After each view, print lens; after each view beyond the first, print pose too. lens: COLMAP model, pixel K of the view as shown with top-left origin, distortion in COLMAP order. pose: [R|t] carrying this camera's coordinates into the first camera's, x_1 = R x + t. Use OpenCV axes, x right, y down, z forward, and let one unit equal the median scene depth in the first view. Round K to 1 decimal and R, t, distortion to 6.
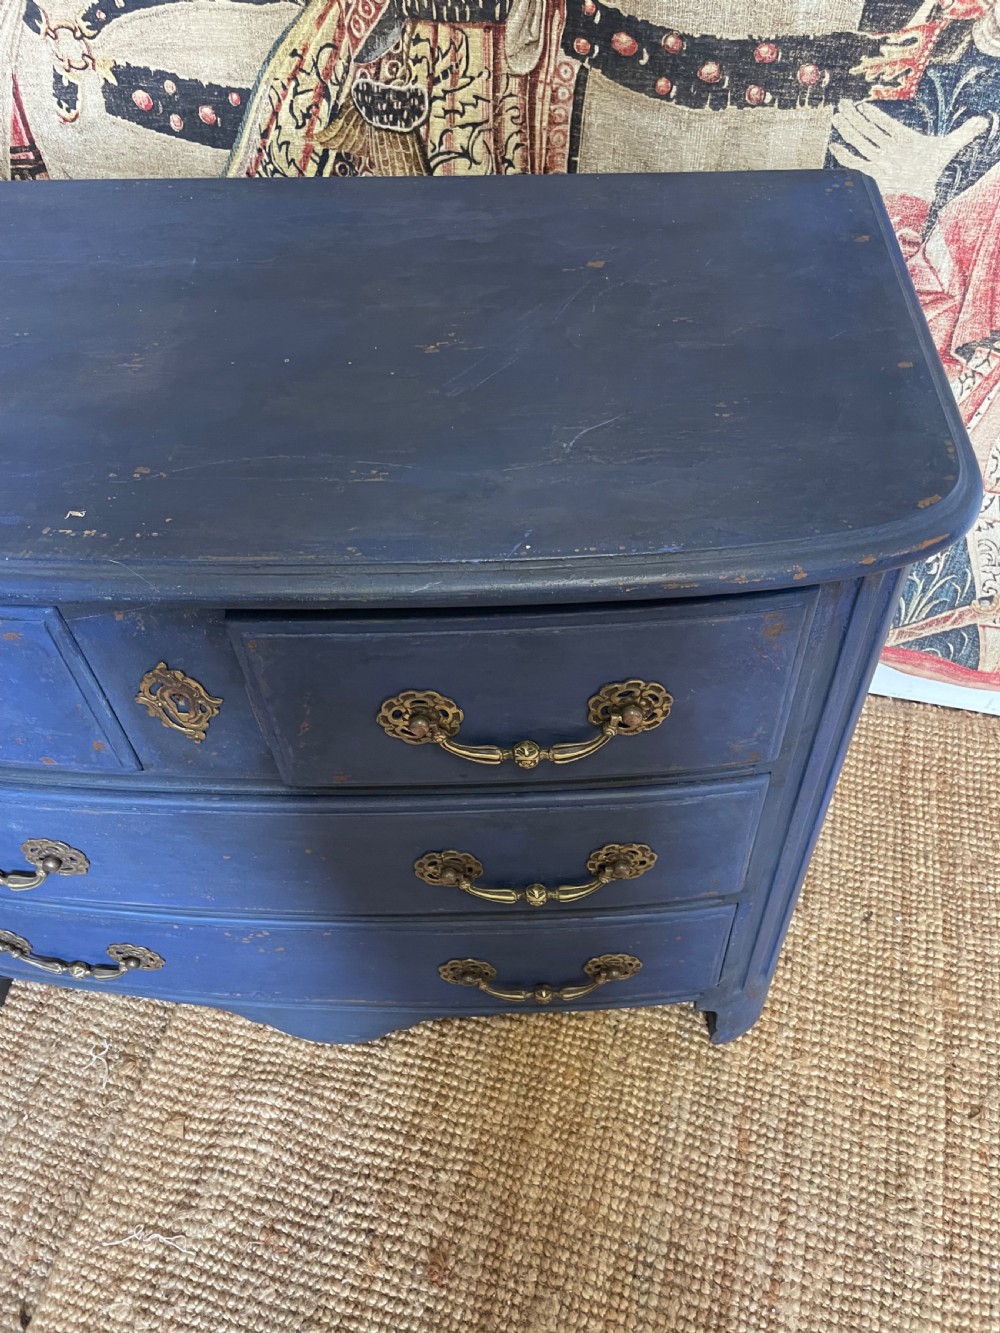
lens RADIAL K [[1024.3, 0, 509.9], [0, 1024.3, 655.3], [0, 0, 1]] dist [0.082028, -0.122993]
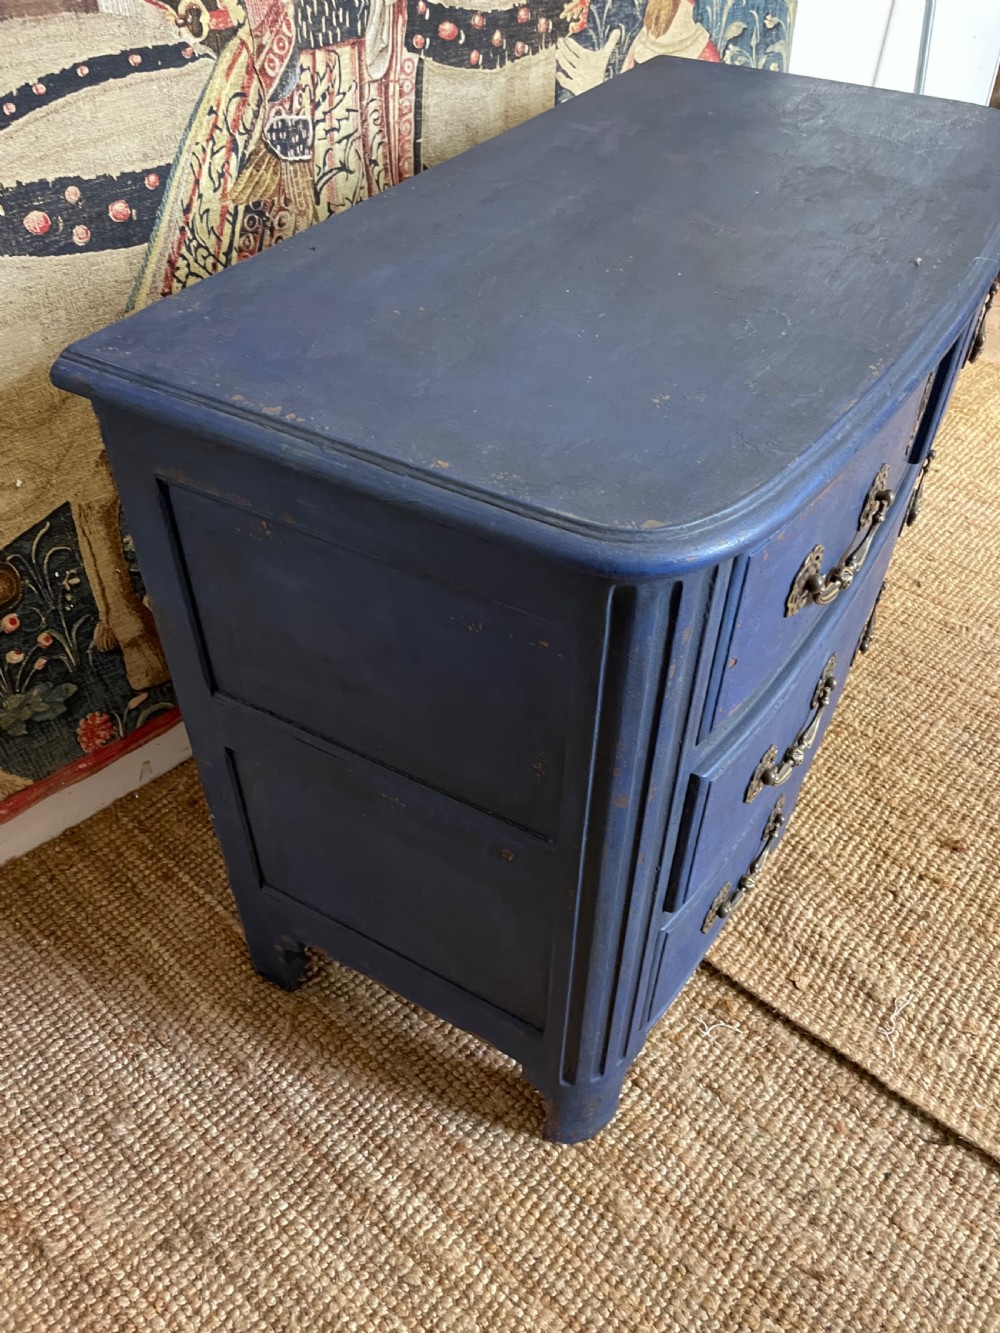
lens RADIAL K [[1024.3, 0, 512.9], [0, 1024.3, 666.5], [0, 0, 1]] dist [0.082028, -0.122993]
pose [[0.430783, -0.570272, 0.699440, -1.067674], [0.649849, 0.733806, 0.198052, -0.203866], [-0.626197, 0.369213, 0.686702, 0.341897]]
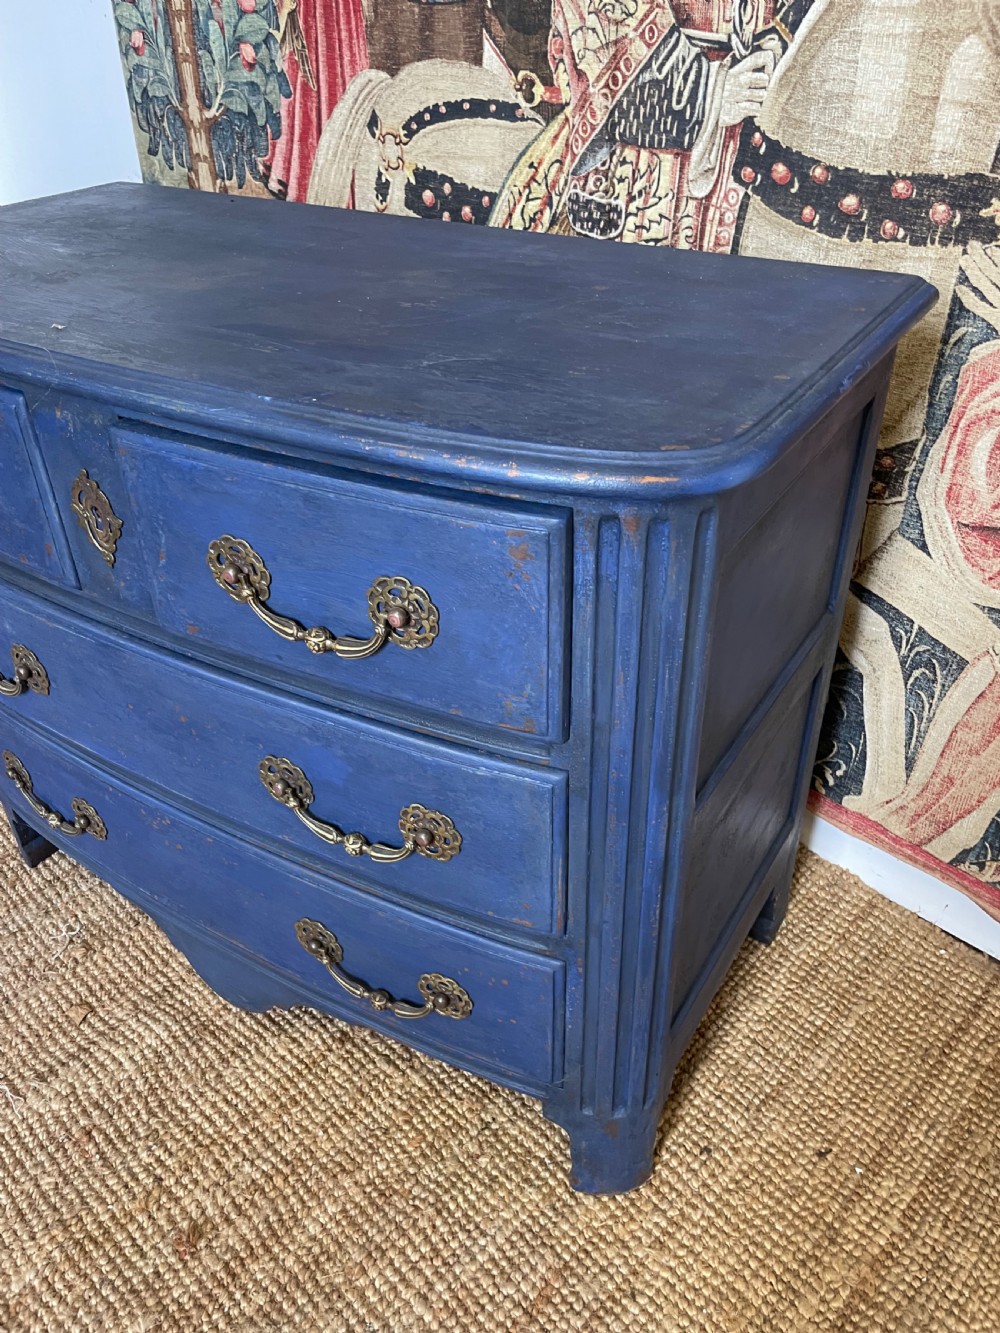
lens RADIAL K [[1024.3, 0, 506.0], [0, 1024.3, 666.5], [0, 0, 1]] dist [0.082028, -0.122993]
pose [[0.880131, 0.291101, -0.375007, 0.376194], [-0.368180, 0.917228, -0.152104, 0.135115], [0.299689, 0.271942, 0.914458, 0.064671]]
